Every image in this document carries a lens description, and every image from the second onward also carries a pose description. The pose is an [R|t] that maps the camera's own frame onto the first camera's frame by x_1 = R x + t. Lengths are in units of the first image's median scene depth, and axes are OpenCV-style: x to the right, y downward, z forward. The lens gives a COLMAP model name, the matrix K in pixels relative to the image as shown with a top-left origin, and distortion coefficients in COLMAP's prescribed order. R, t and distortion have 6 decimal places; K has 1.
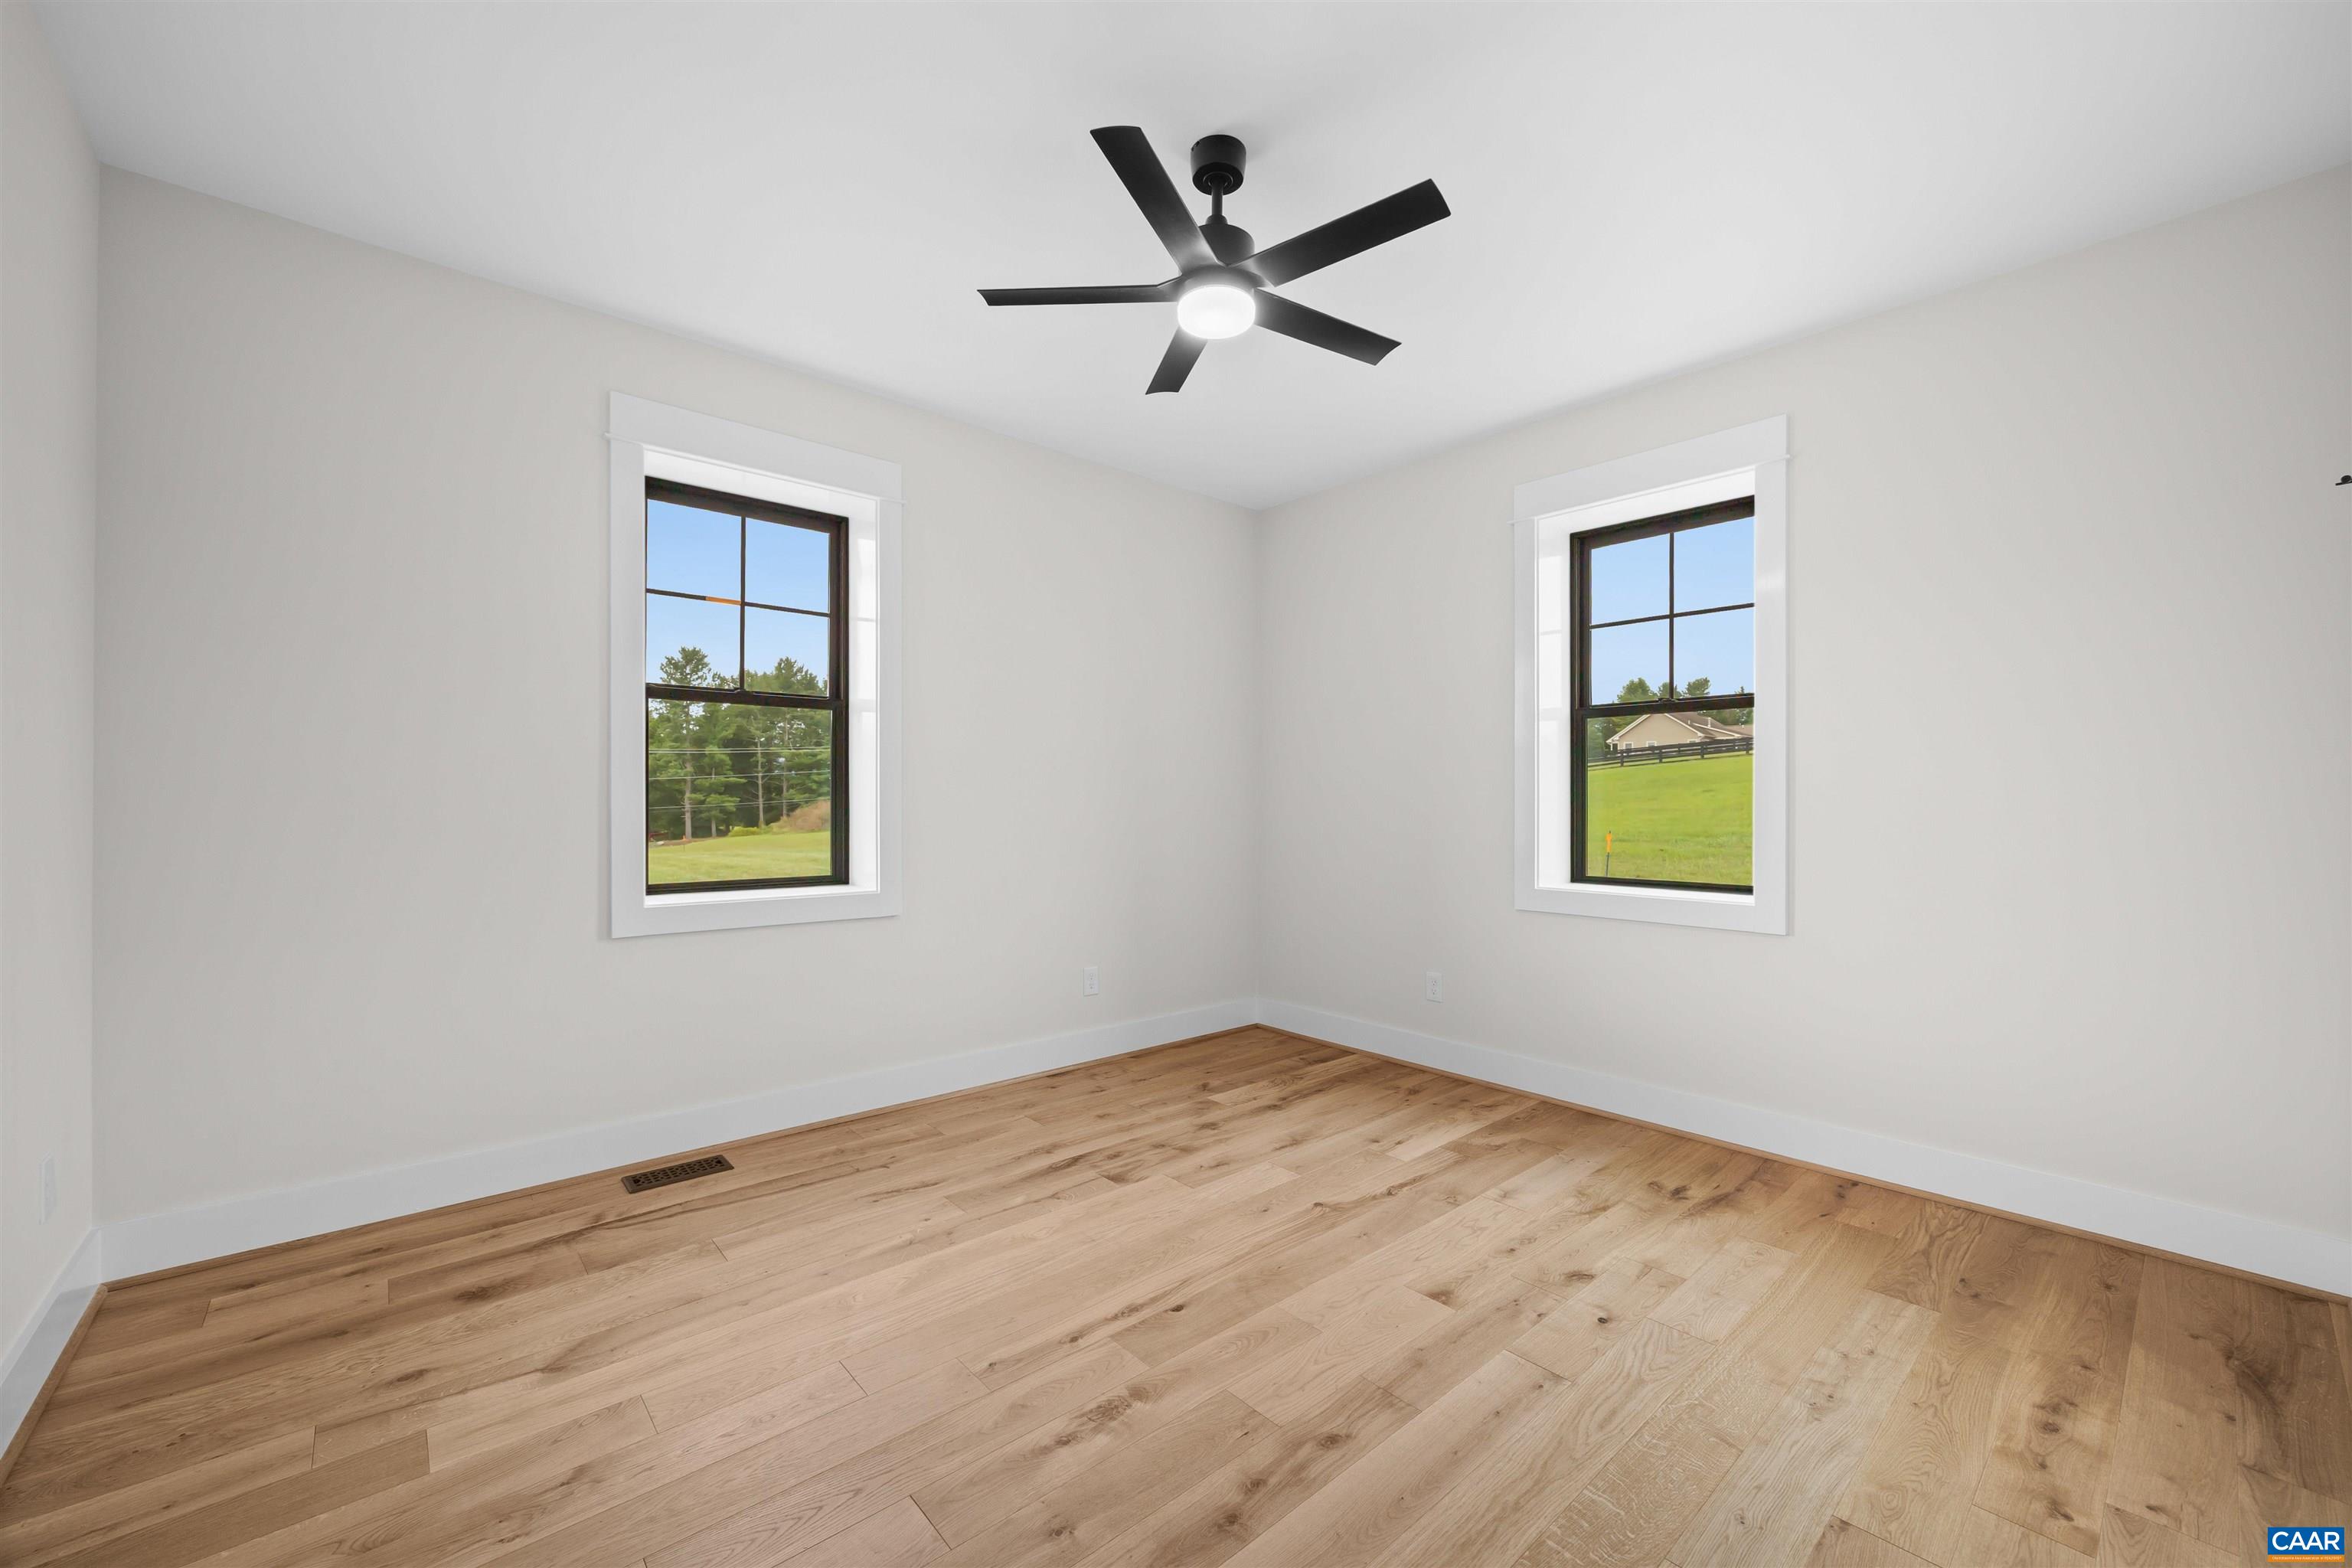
lens RADIAL K [[918.4, 0, 1192.9], [0, 918.4, 789.5], [0, 0, 1]] dist [-0.002248, 0.000124]
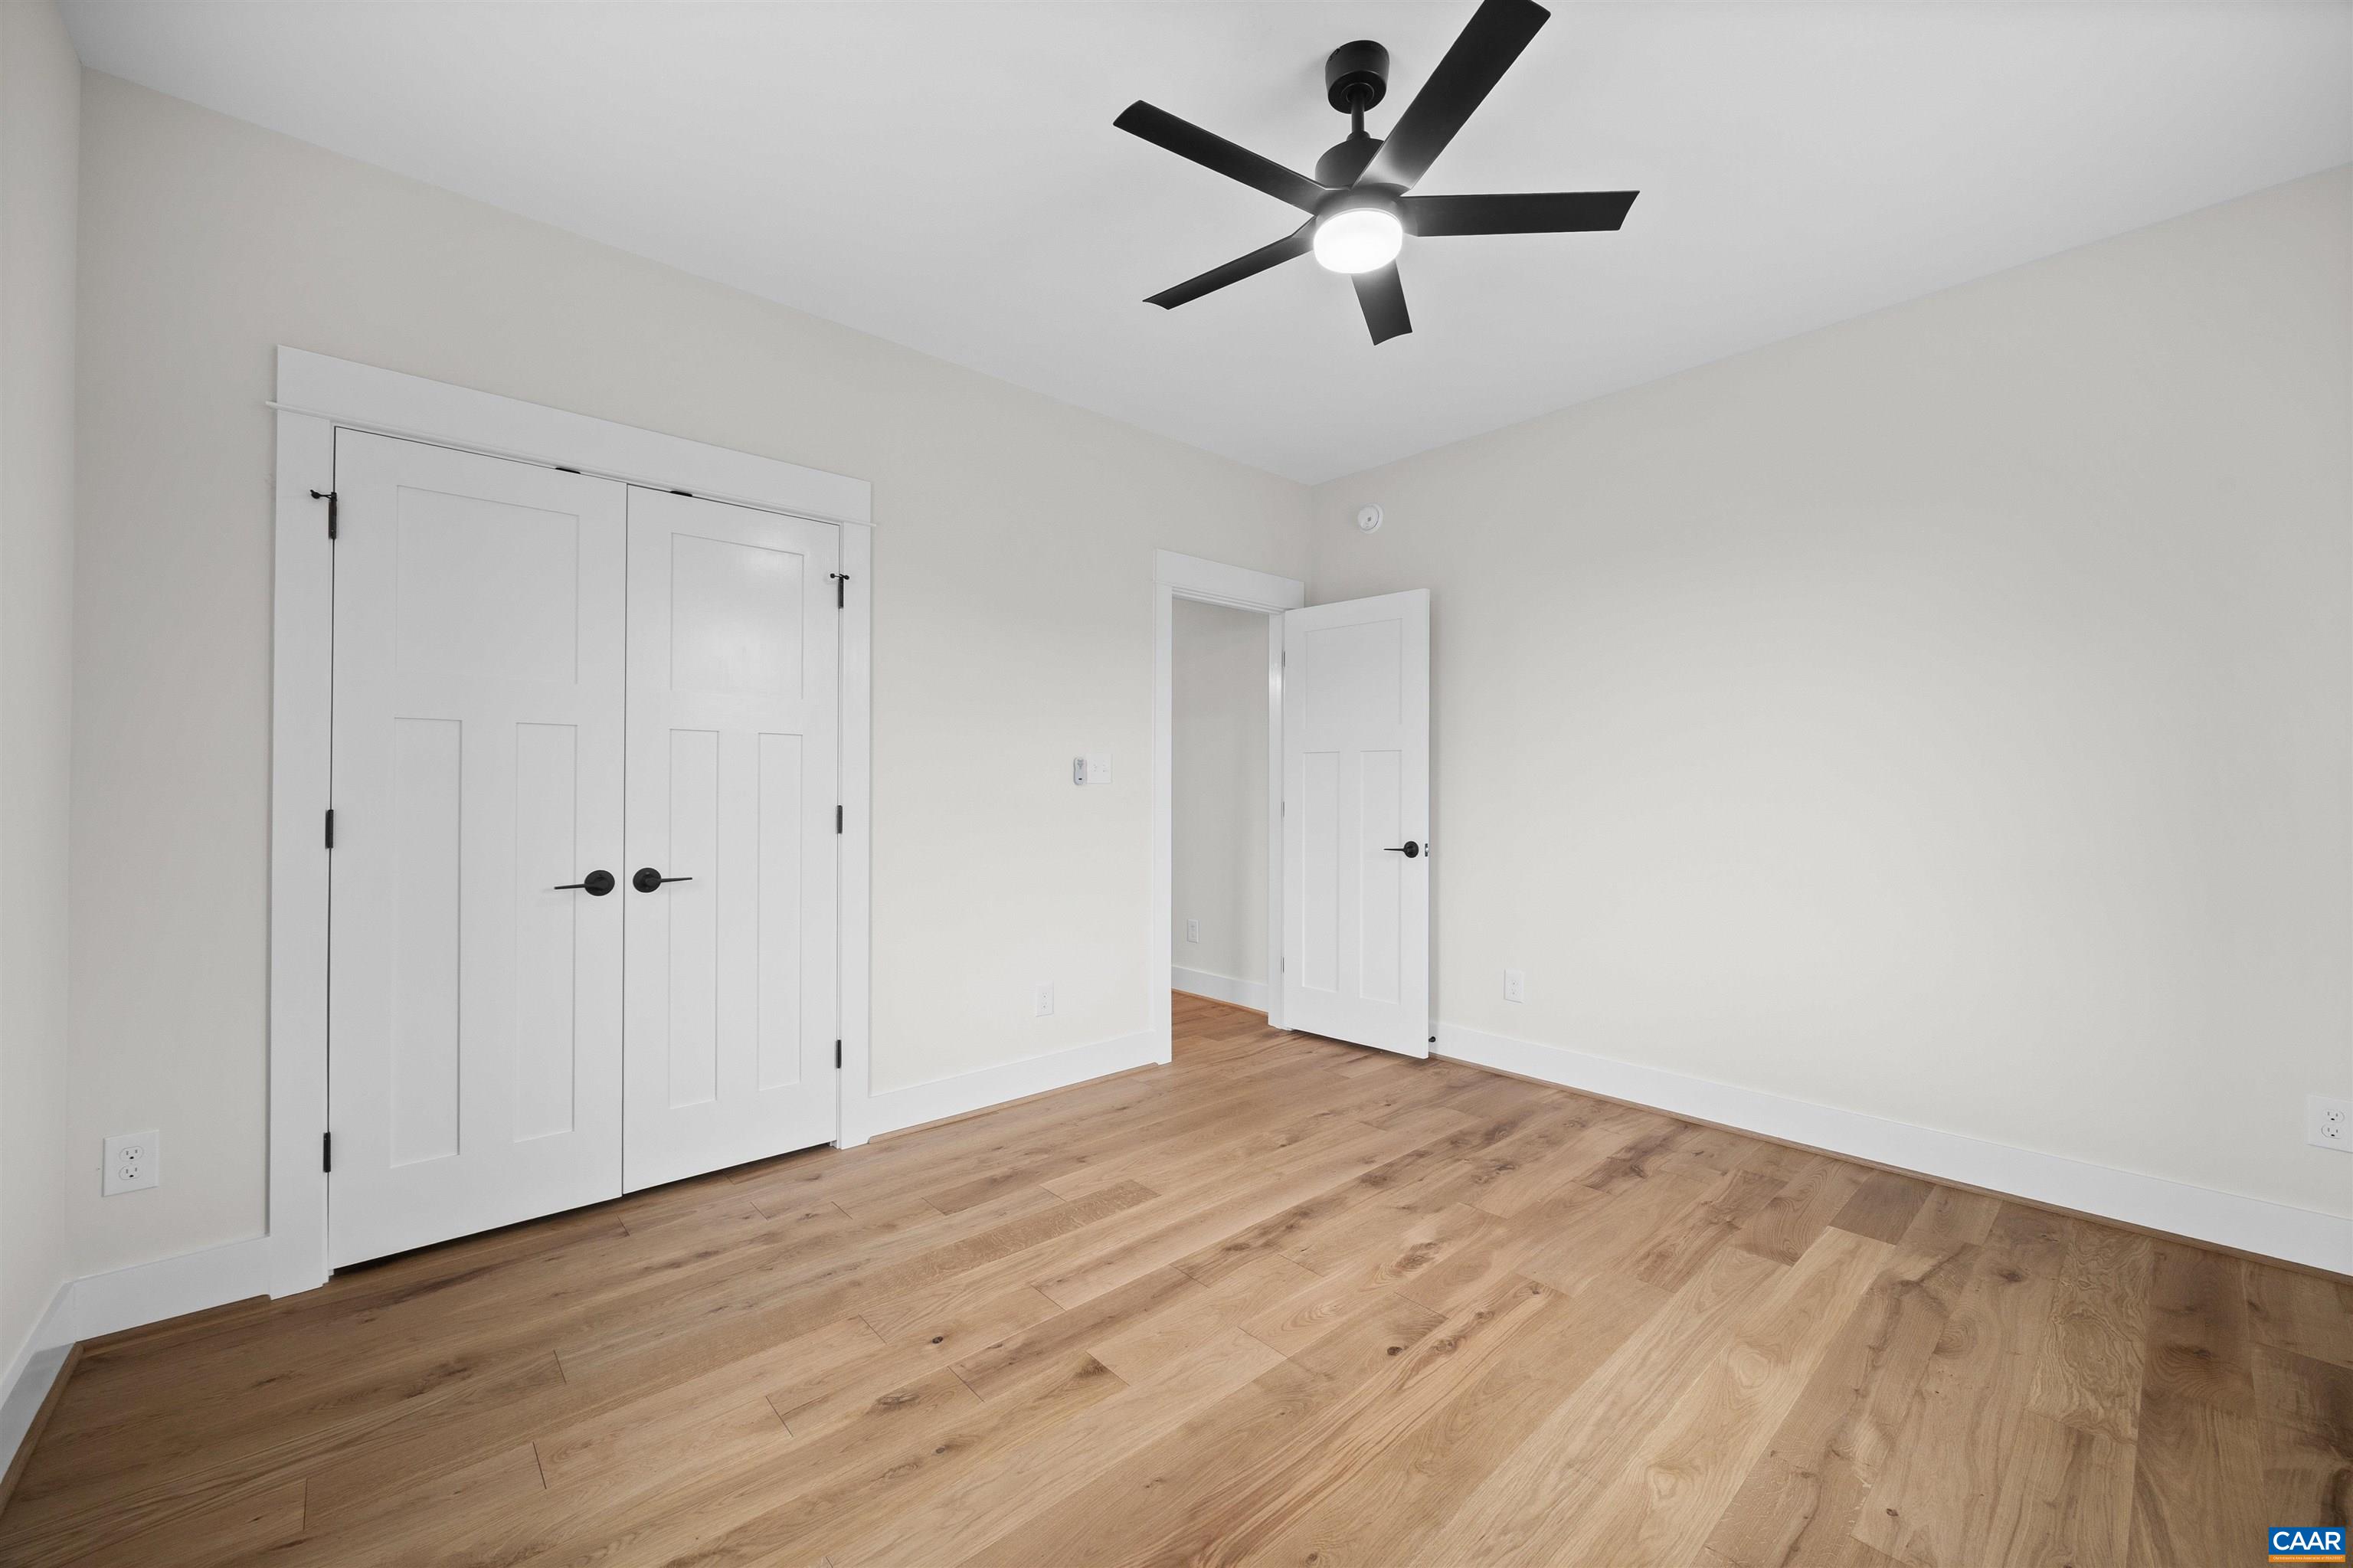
lens RADIAL K [[918.8, 0, 1190.3], [0, 918.8, 784.2], [0, 0, 1]] dist [-0.002248, 0.000124]
pose [[-0.999933, -0.002622, -0.011261, 0.195601], [-0.002390, 0.999787, -0.020505, 0.026440], [0.011313, -0.020476, -0.999726, 1.912793]]
